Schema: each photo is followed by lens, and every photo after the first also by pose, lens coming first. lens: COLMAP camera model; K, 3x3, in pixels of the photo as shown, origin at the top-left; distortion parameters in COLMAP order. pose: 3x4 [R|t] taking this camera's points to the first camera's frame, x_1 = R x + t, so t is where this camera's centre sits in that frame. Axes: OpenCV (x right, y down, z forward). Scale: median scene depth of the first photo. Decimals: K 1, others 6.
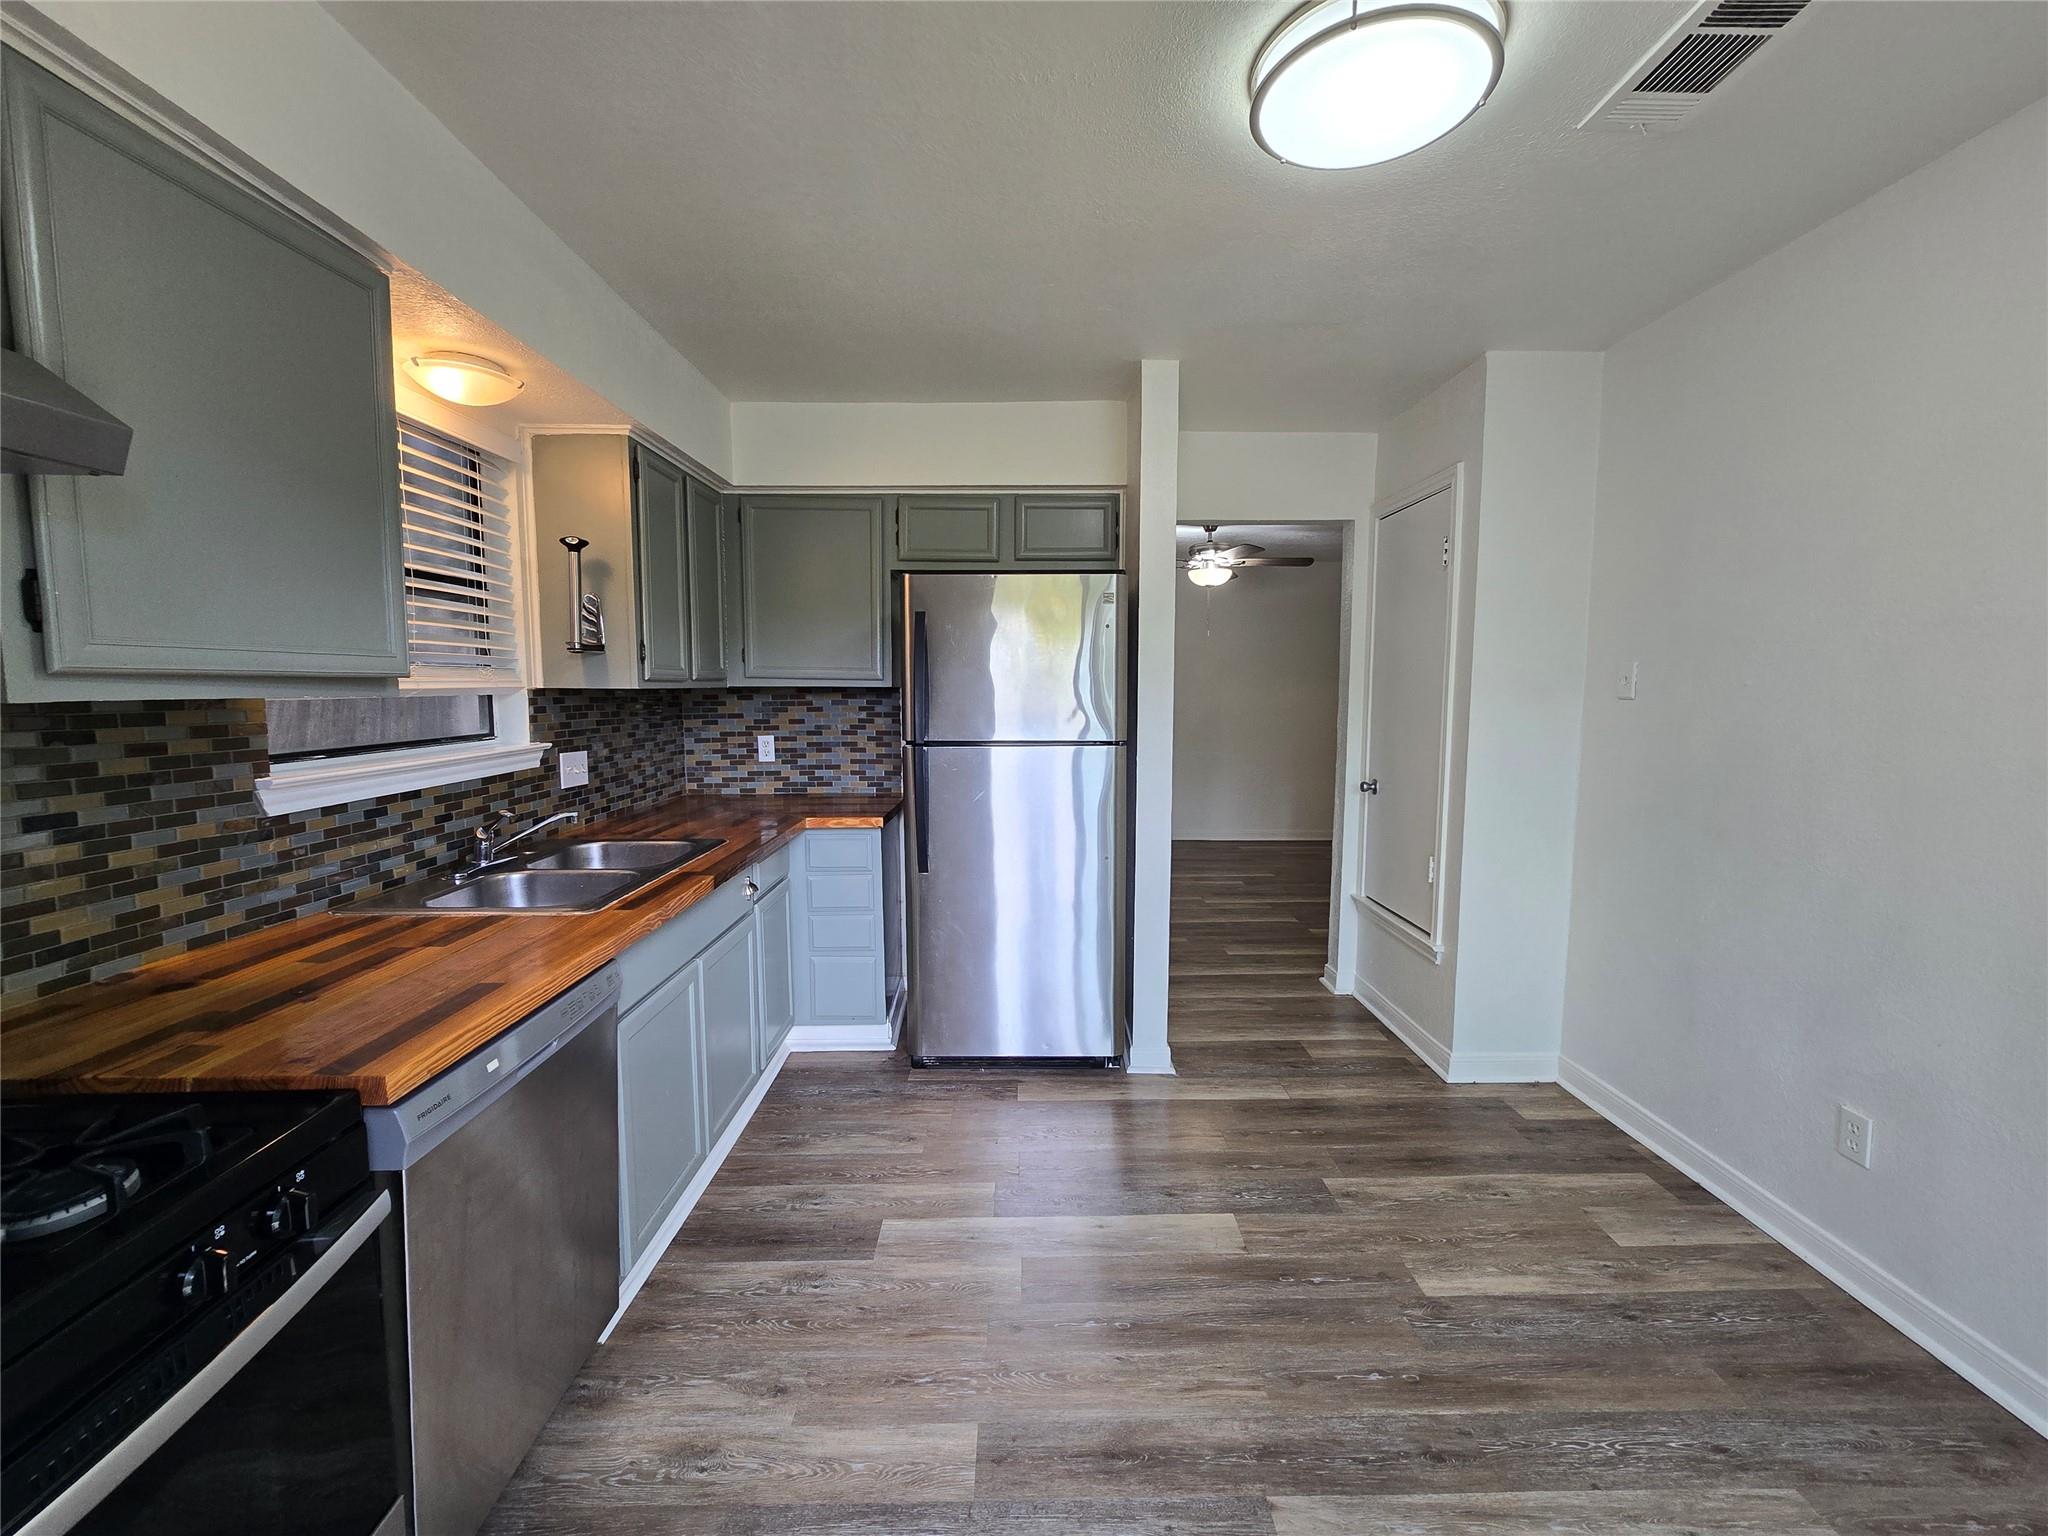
lens RADIAL K [[834.9, 0, 1024.0], [0, 834.9, 768.0], [0, 0, 1]] dist [-0.001917, -0.000413]
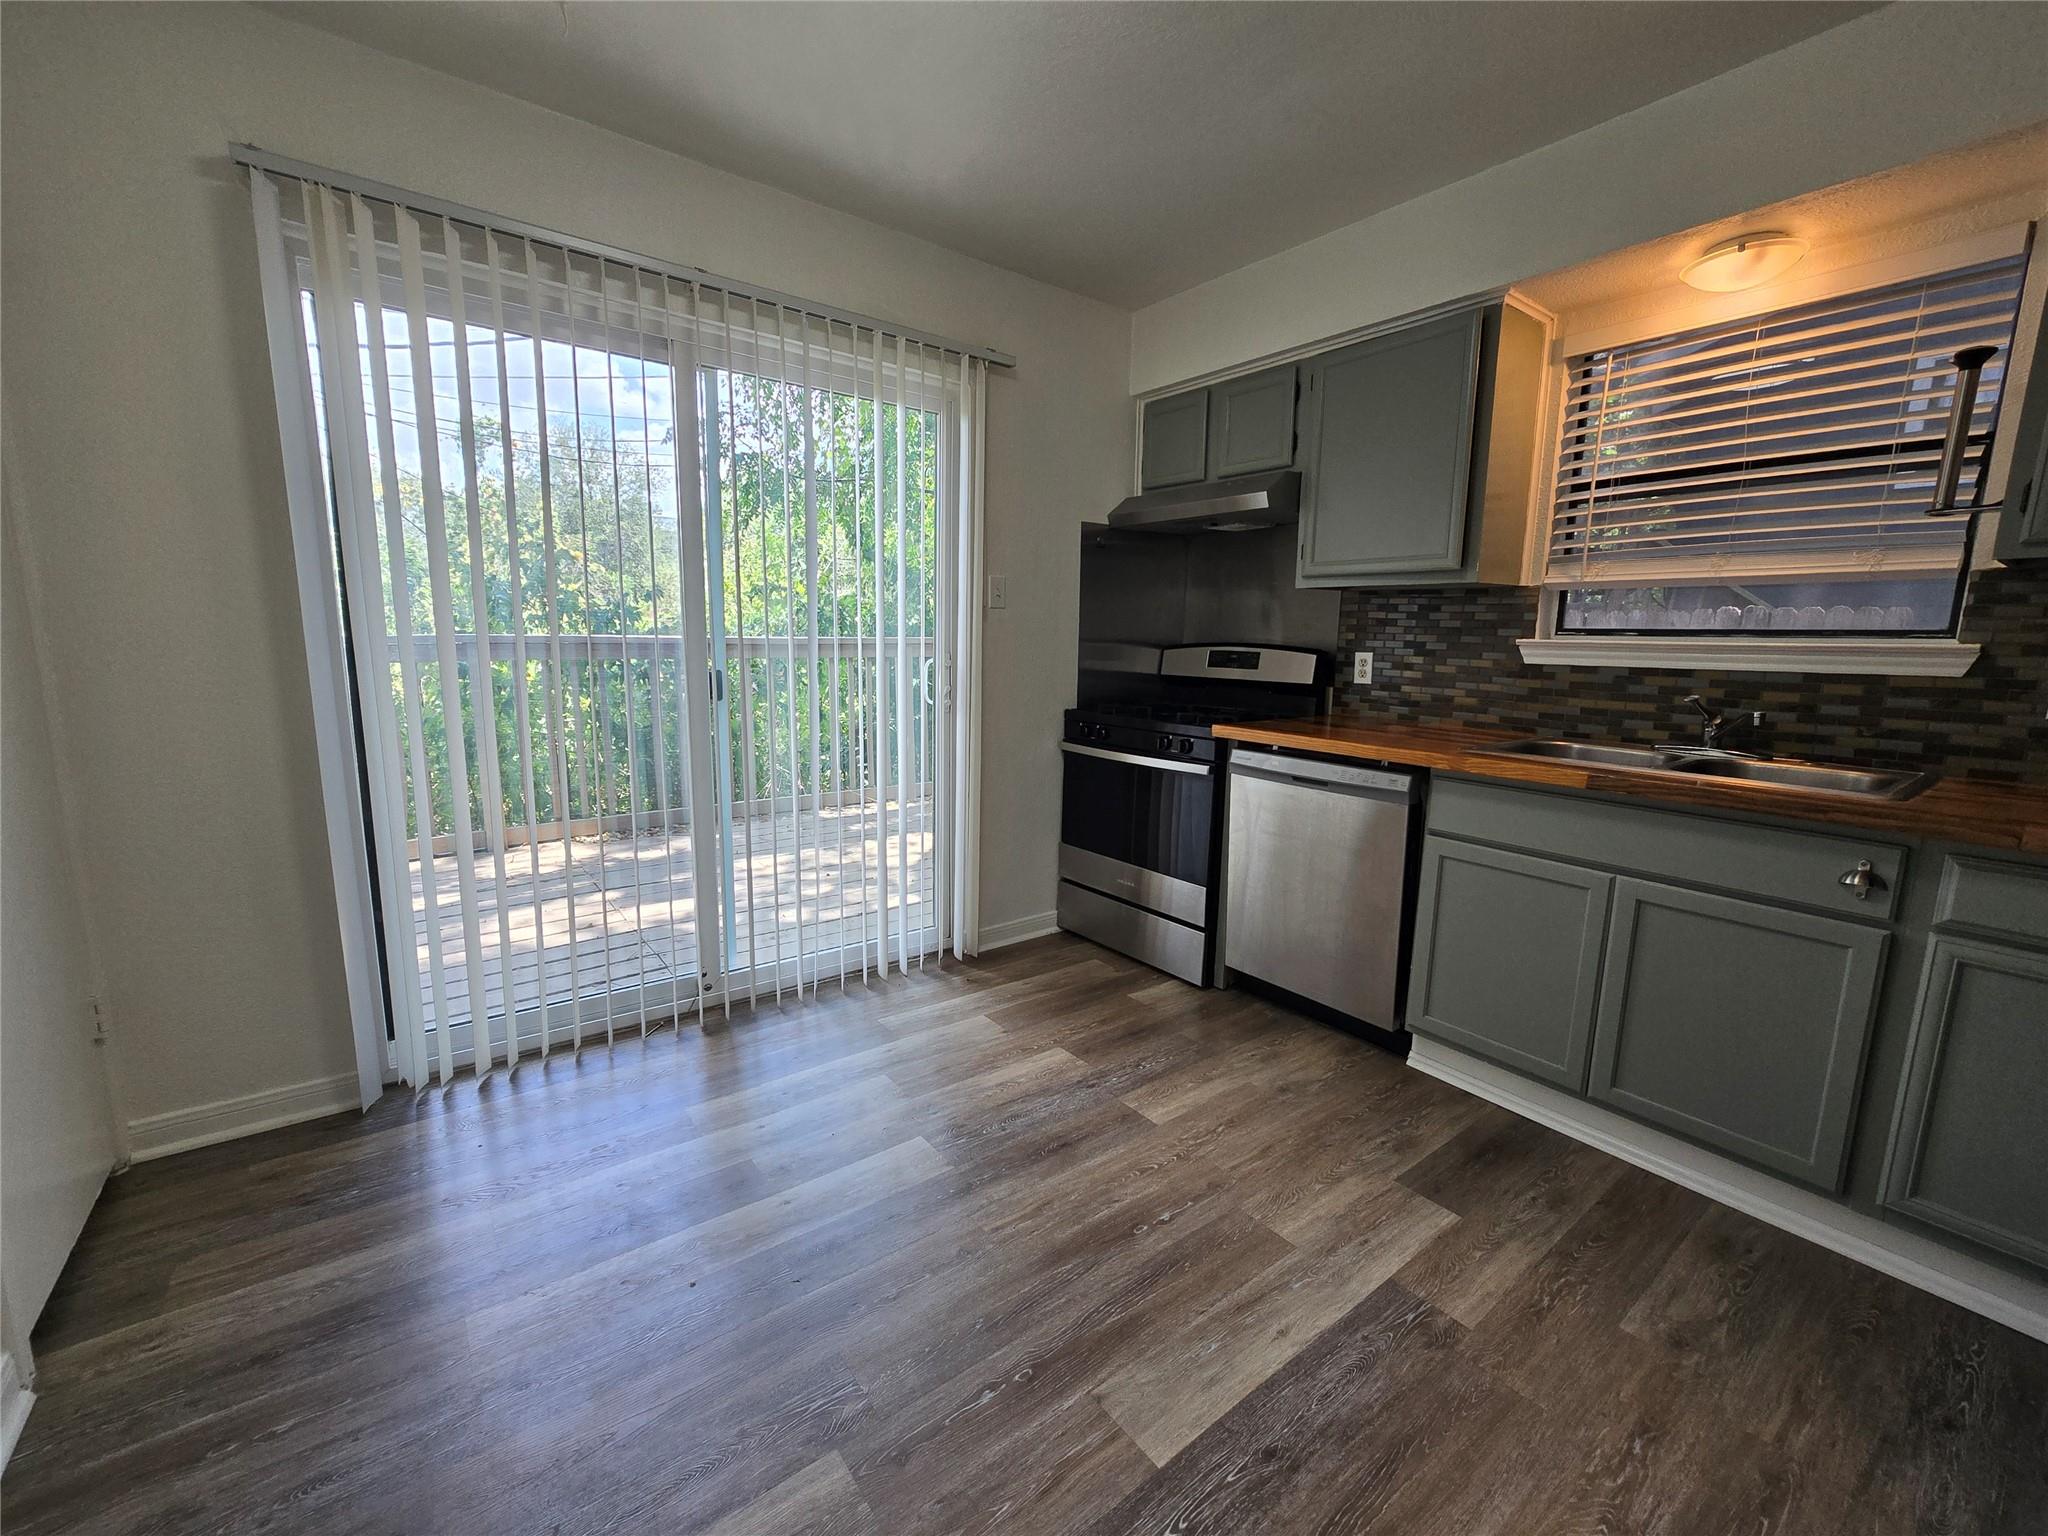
lens RADIAL K [[841.3, 0, 1030.8], [0, 841.3, 761.3], [0, 0, 1]] dist [-0.003113, -0.000303]
pose [[-0.796423, 0.077163, -0.599797, 0.673028], [-0.077661, 0.970563, 0.227982, -0.043389], [0.599733, 0.228151, -0.766986, 1.387926]]
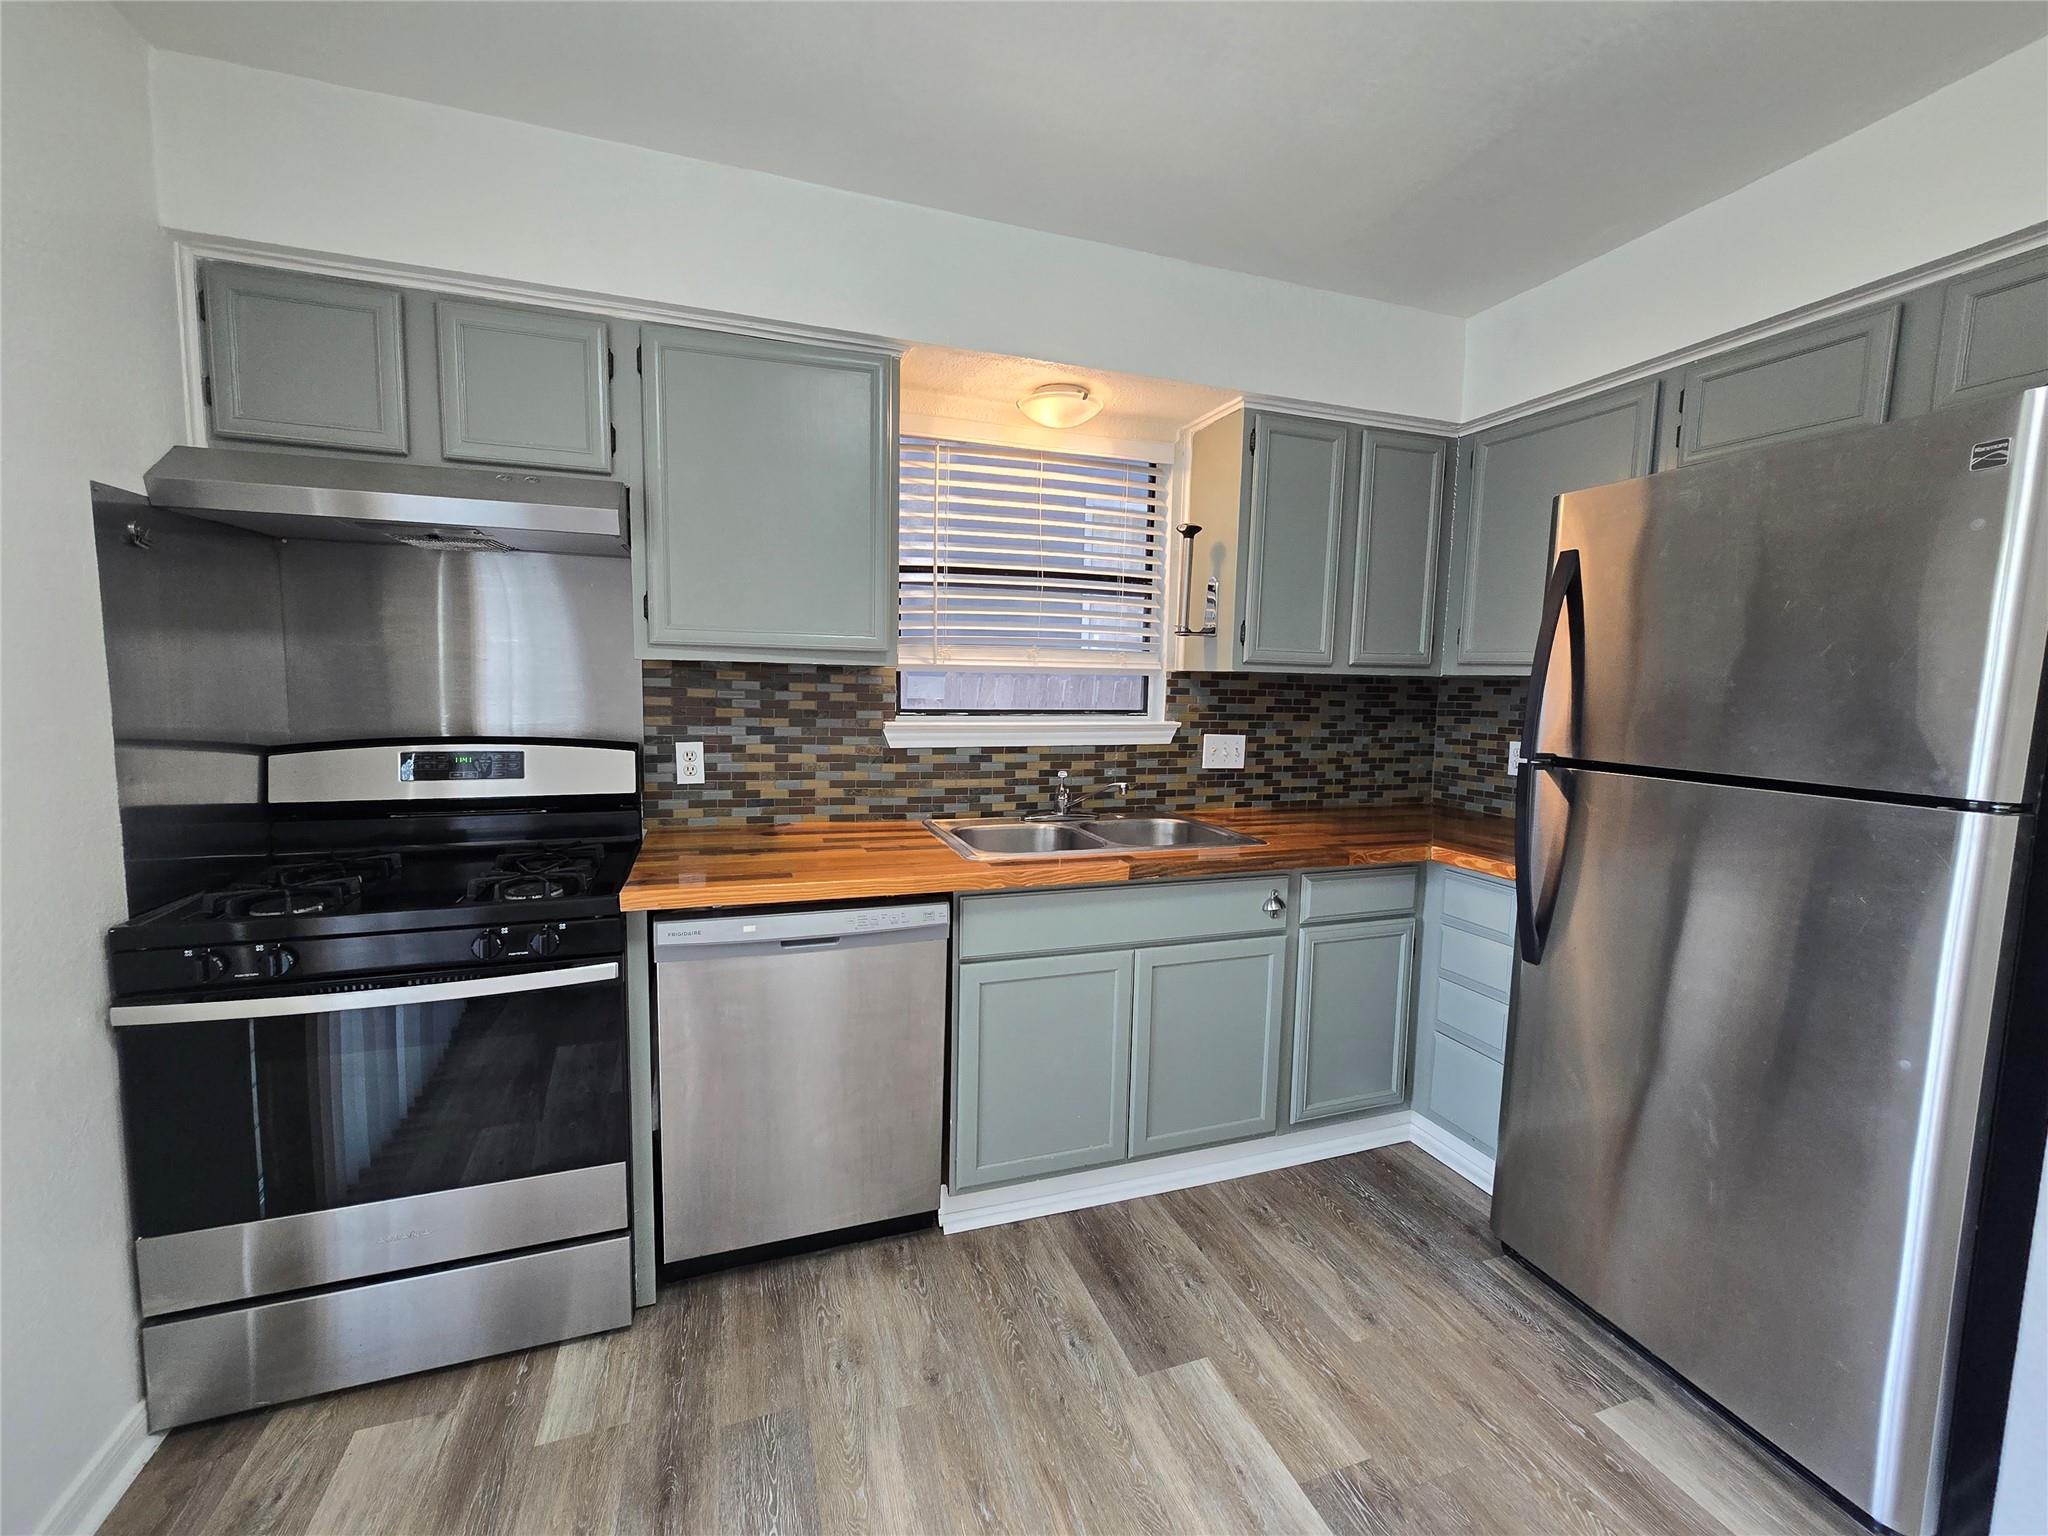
lens RADIAL K [[841.3, 0, 1030.8], [0, 841.3, 761.3], [0, 0, 1]] dist [-0.003113, -0.000303]
pose [[0.329534, 0.096161, -0.939234, 0.489461], [-0.113693, 0.991602, 0.061633, -0.032171], [0.937273, 0.086474, 0.337699, 0.590246]]
